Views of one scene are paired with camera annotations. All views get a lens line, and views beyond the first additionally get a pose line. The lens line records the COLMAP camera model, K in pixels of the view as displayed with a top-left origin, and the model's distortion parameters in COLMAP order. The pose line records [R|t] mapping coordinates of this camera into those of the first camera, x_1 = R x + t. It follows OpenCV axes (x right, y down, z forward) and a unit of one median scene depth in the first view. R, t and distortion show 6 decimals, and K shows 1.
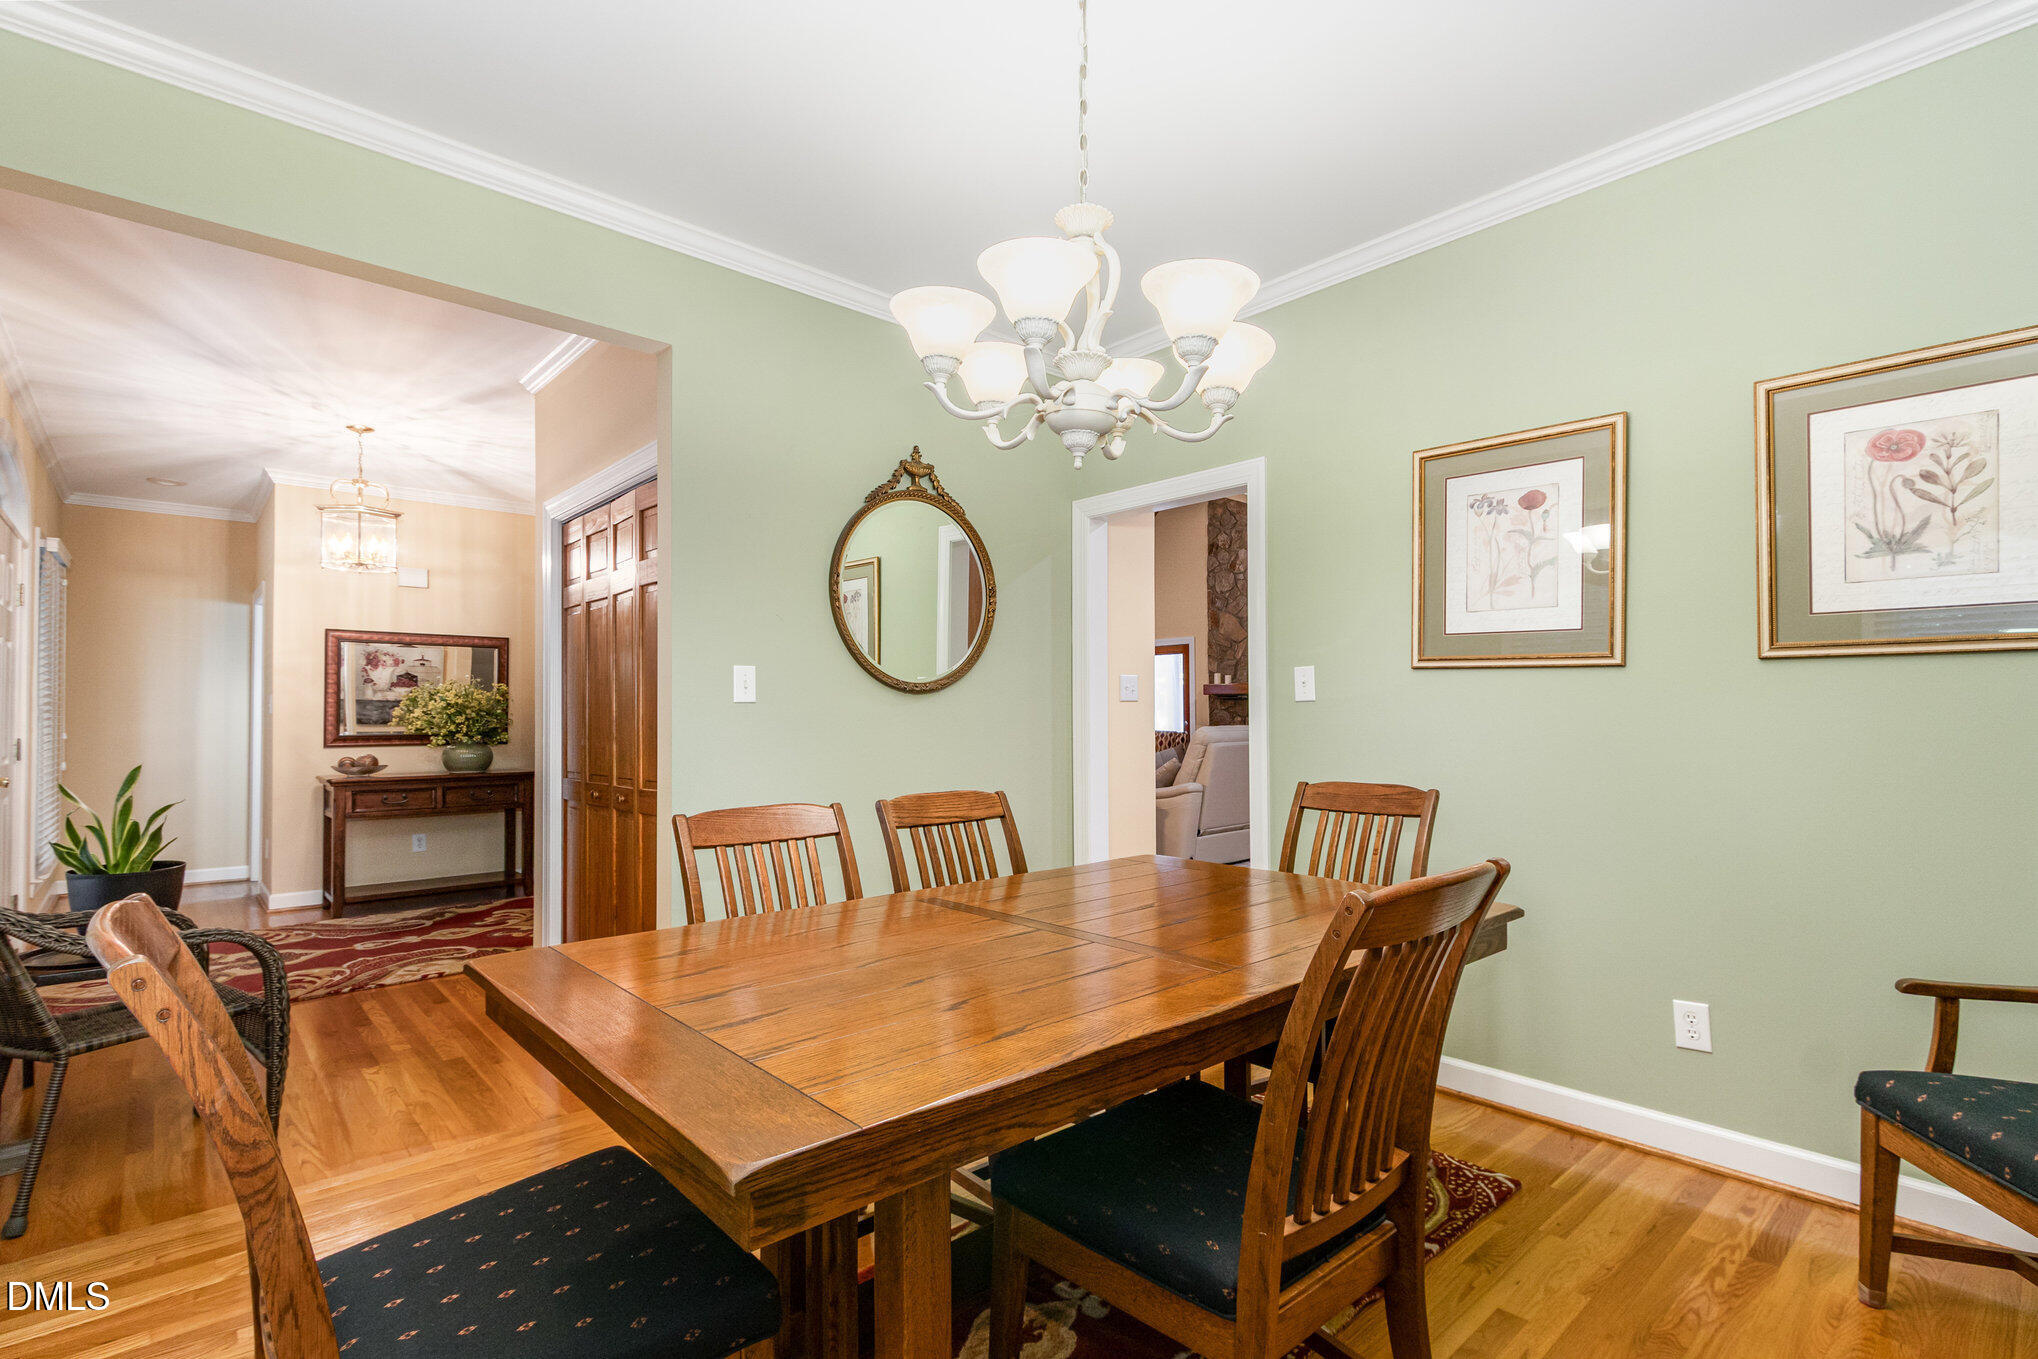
lens RADIAL K [[944.4, 0, 1016.5], [0, 944.4, 689.9], [0, 0, 1]] dist [0.000208, -0.000188]
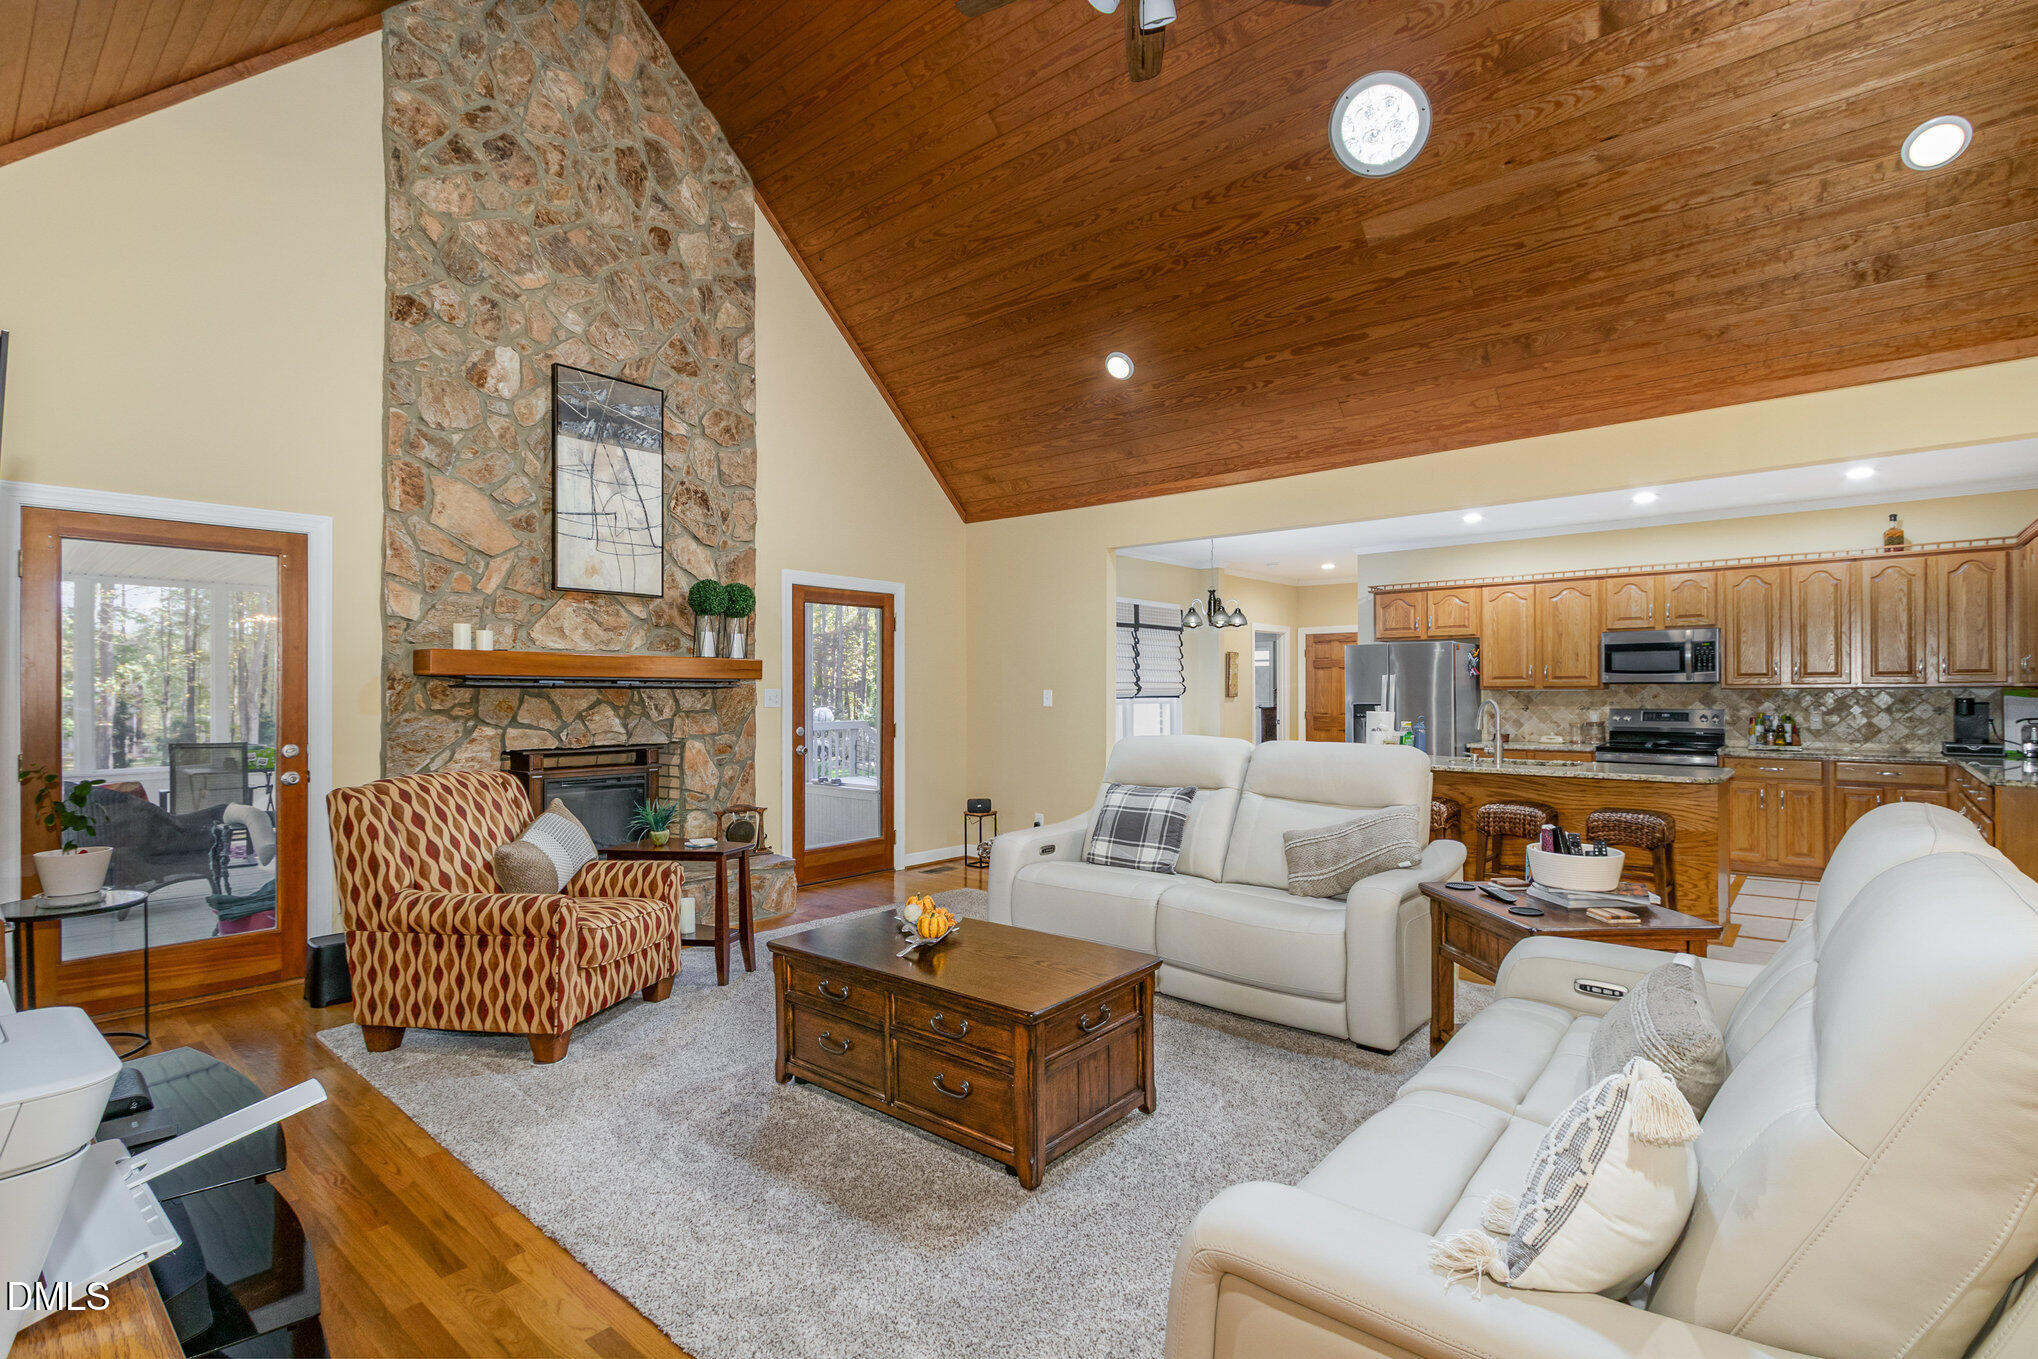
lens RADIAL K [[944.4, 0, 1012.3], [0, 944.4, 691.5], [0, 0, 1]] dist [0.000208, -0.000188]
pose [[-0.127649, 0.003900, 0.991812, -0.223009], [-0.008556, 0.999951, -0.005033, 0.012329], [-0.991782, -0.009128, -0.127609, 0.797883]]
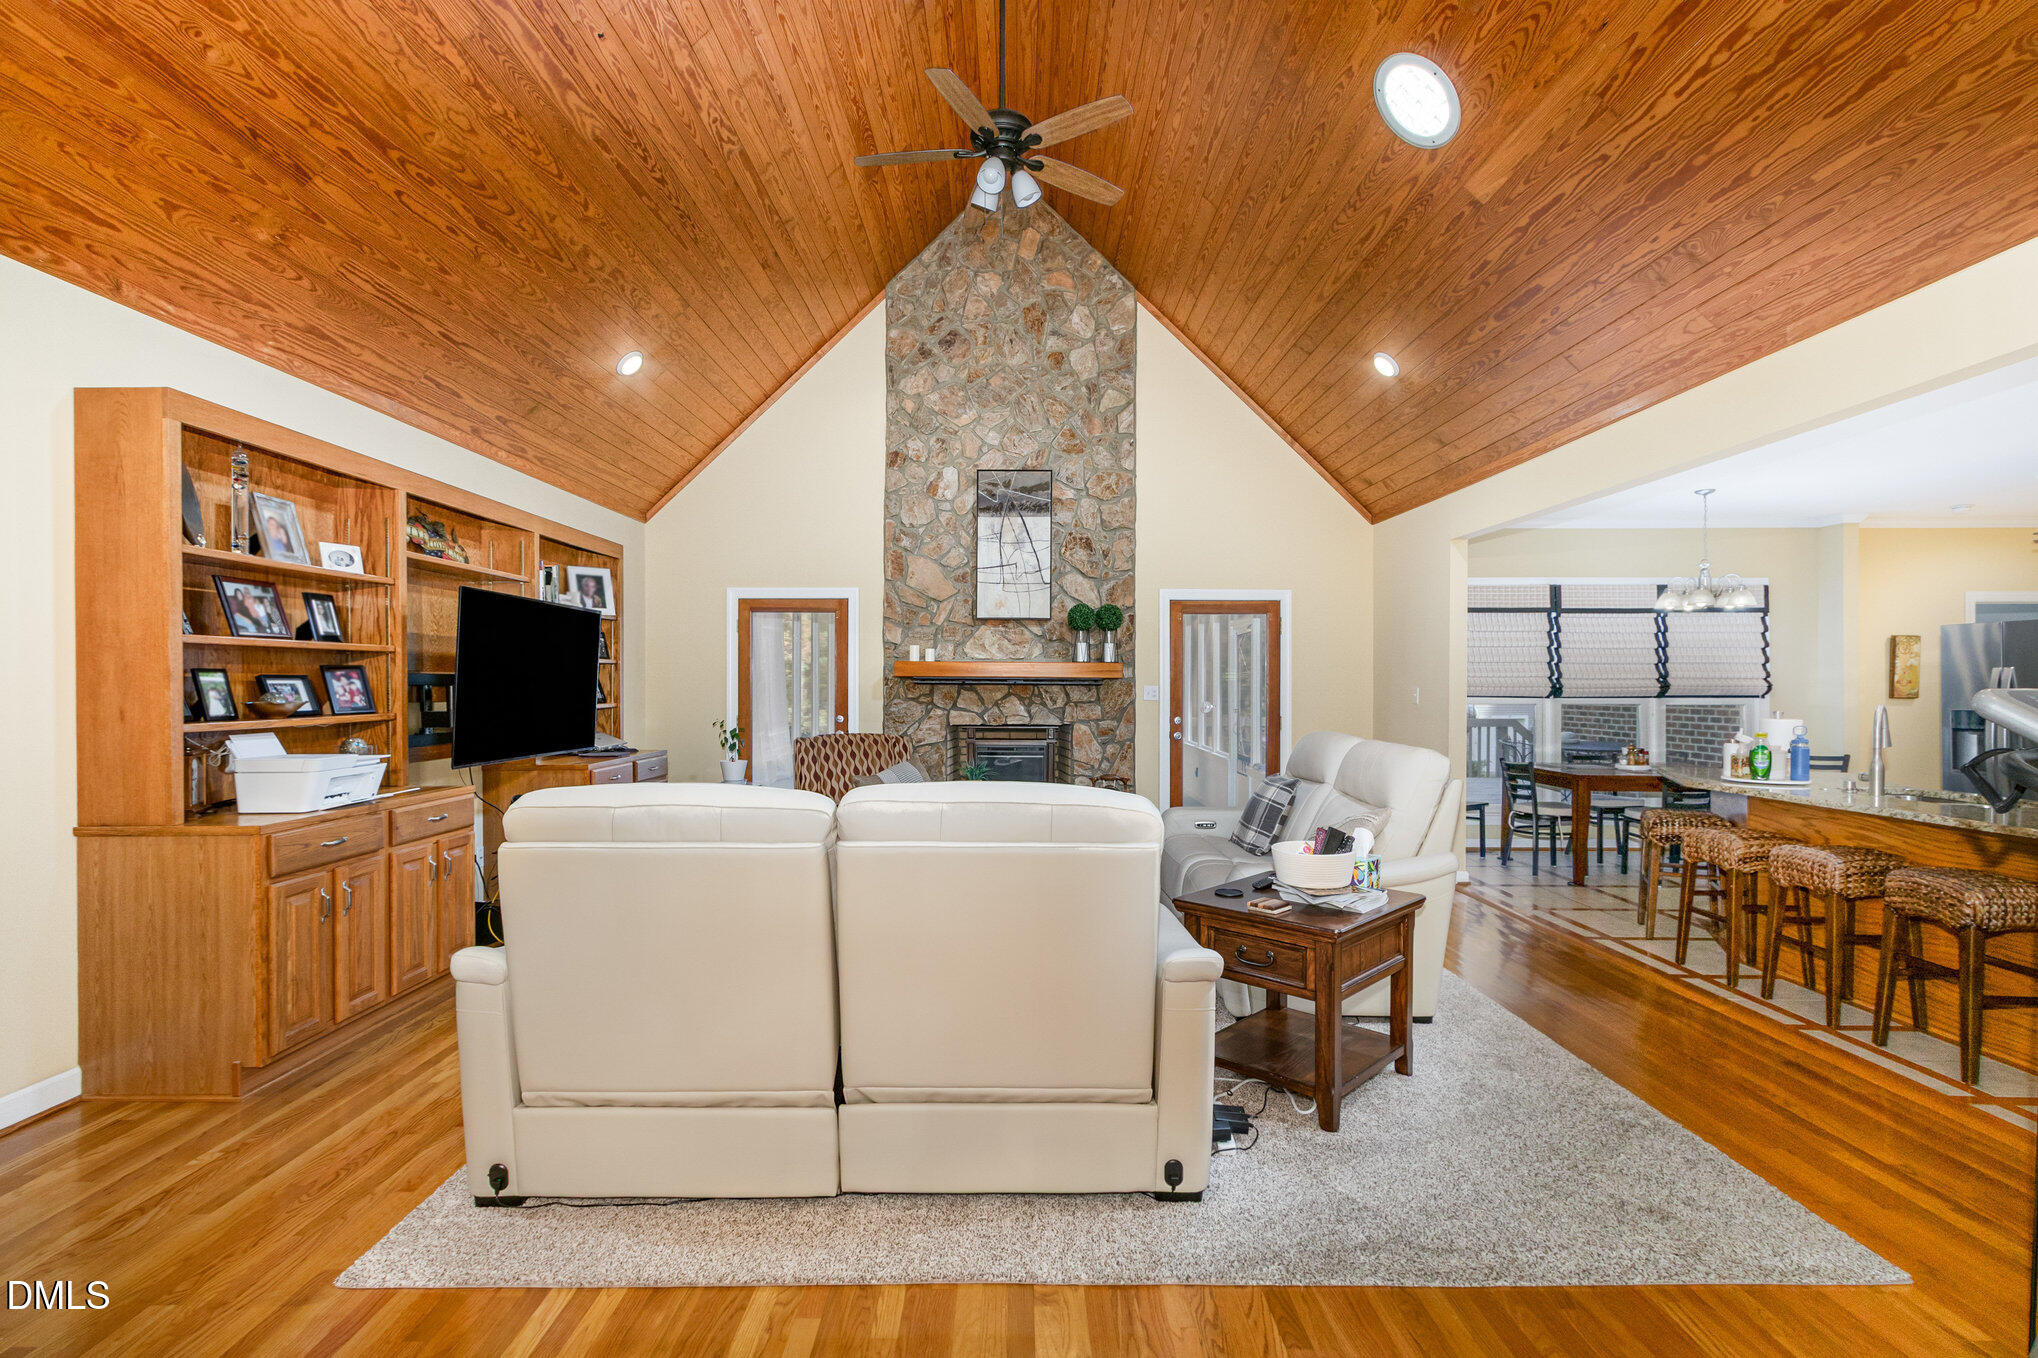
lens RADIAL K [[944.4, 0, 1012.9], [0, 944.4, 681.6], [0, 0, 1]] dist [0.000208, -0.000188]
pose [[0.667471, 0.008123, 0.744592, -0.237636], [-0.014126, 0.999899, 0.001755, 0.006532], [-0.744502, -0.011689, 0.667518, 0.487949]]
